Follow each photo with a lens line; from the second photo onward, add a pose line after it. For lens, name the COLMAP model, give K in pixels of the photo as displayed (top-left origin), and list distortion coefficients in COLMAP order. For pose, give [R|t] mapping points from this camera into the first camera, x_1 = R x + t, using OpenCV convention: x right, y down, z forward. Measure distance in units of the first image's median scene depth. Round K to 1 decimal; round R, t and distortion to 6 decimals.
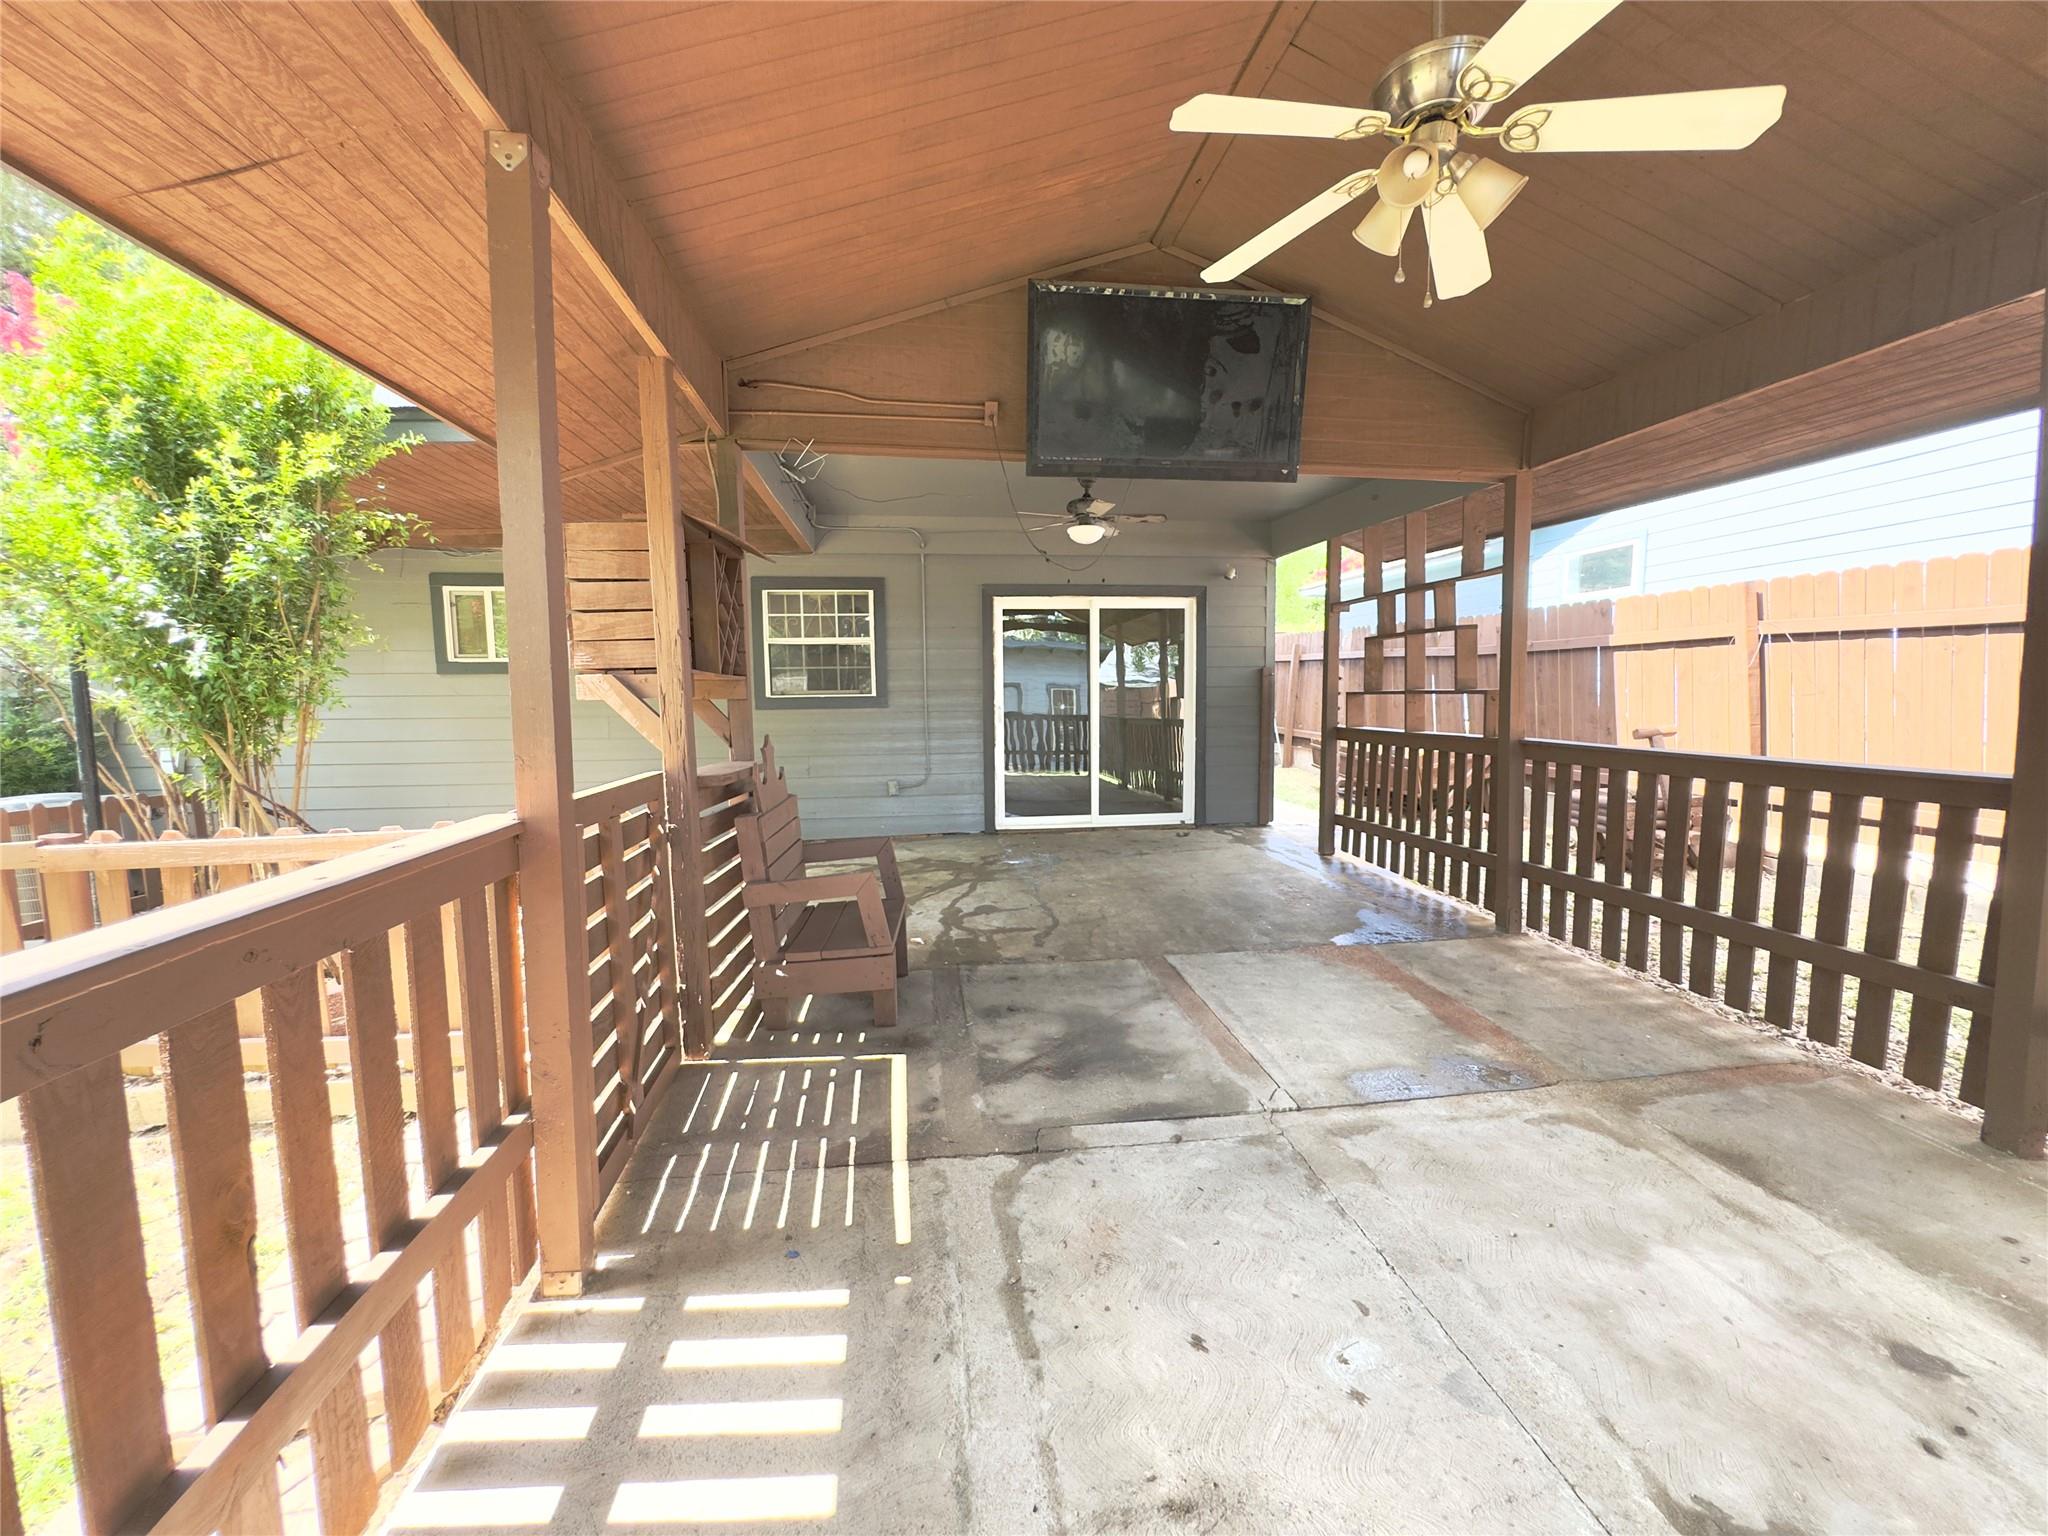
lens RADIAL K [[824.0, 0, 1024.0], [0, 824.0, 768.0], [0, 0, 1]] dist [-0.000341, 0.000143]
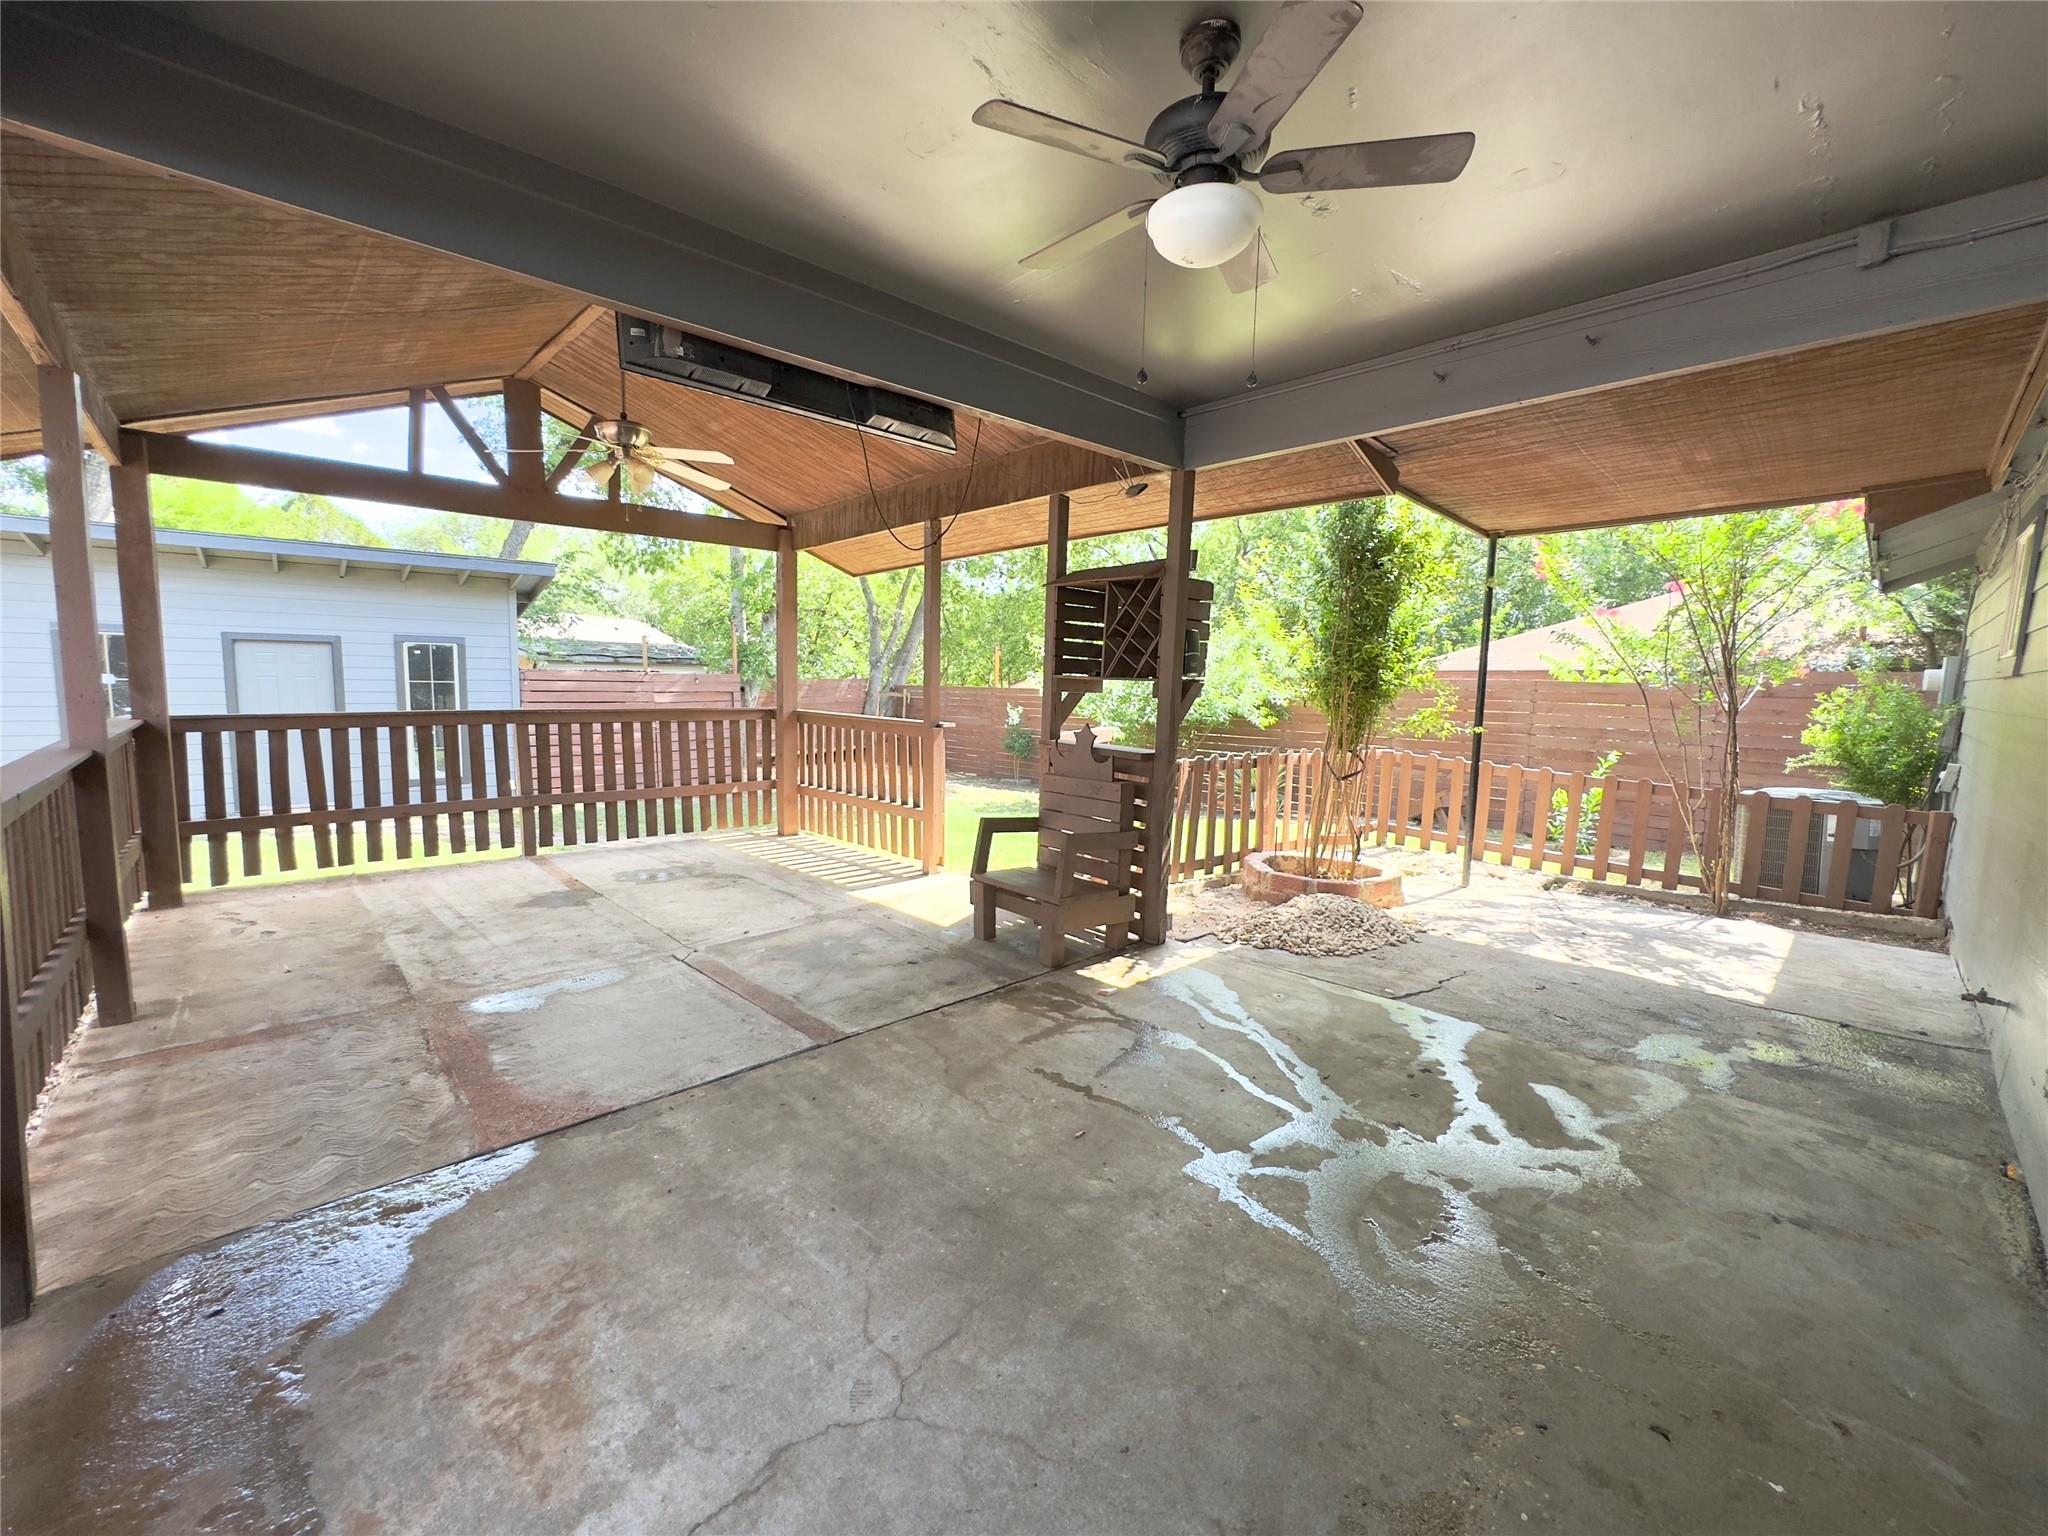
lens RADIAL K [[824.0, 0, 1024.0], [0, 824.0, 768.0], [0, 0, 1]] dist [-0.000341, 0.000143]
pose [[-0.813269, 0.055048, -0.579278, 0.469784], [-0.068429, 0.979560, 0.189156, -0.188090], [0.577850, 0.193474, -0.792879, 1.777288]]
